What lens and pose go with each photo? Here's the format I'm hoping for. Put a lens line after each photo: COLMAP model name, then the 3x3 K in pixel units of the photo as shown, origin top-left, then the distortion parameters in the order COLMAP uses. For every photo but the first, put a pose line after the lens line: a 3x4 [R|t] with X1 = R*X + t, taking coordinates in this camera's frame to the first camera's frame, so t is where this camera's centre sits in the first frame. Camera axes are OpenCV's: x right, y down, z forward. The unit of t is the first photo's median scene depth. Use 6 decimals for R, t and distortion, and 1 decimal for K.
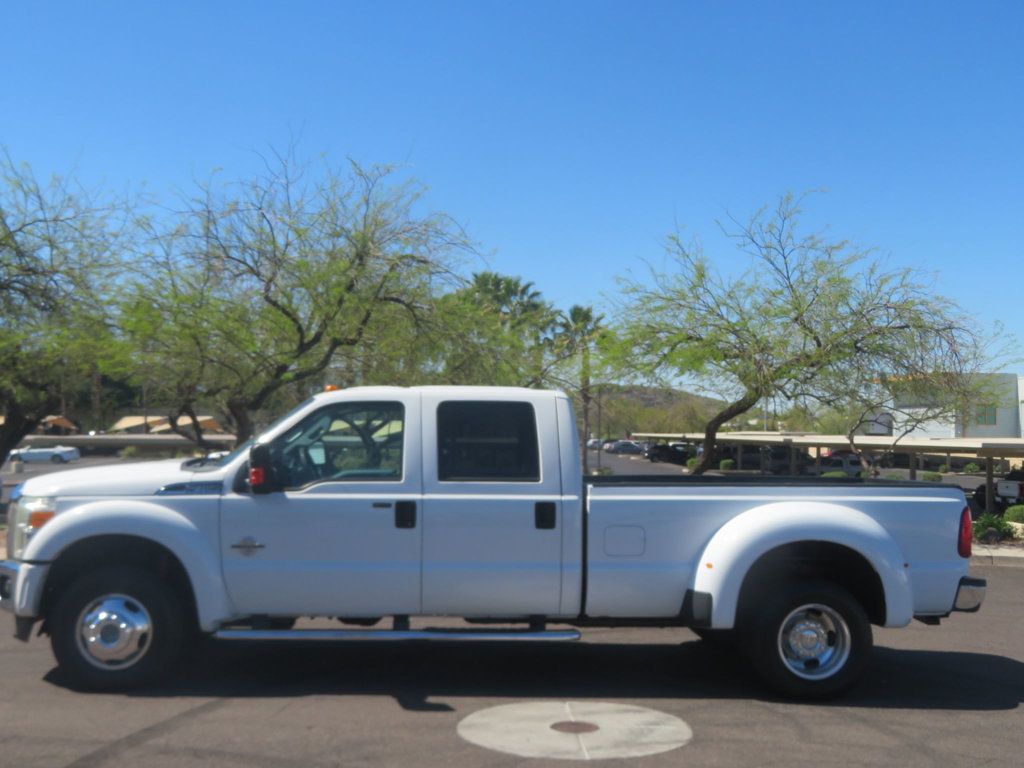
lens RADIAL K [[1132.9, 0, 512.0], [0, 1132.9, 384.0], [0, 0, 1]] dist [0.019946, -0.011045]
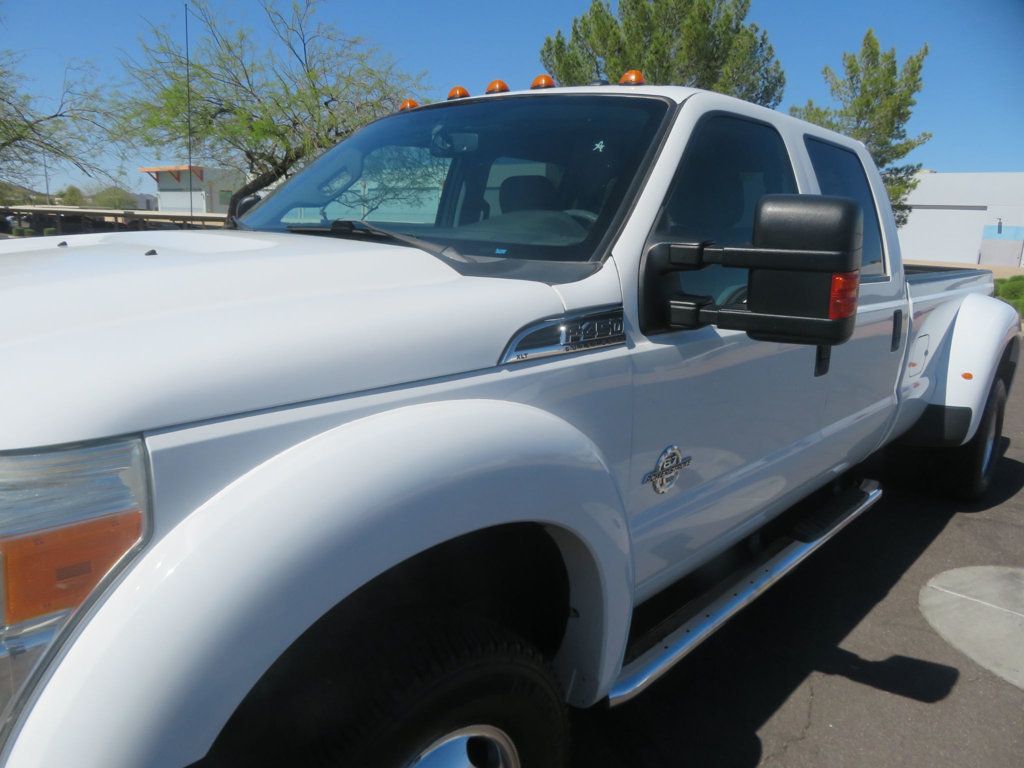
lens RADIAL K [[727.5, 0, 512.0], [0, 727.5, 384.0], [0, 0, 1]] dist [-0.002570, -0.008663]
pose [[0.695471, -0.135795, 0.705606, -0.150003], [-0.061657, 0.967081, 0.246888, 0.019145], [-0.715904, -0.215209, 0.664204, 0.298975]]
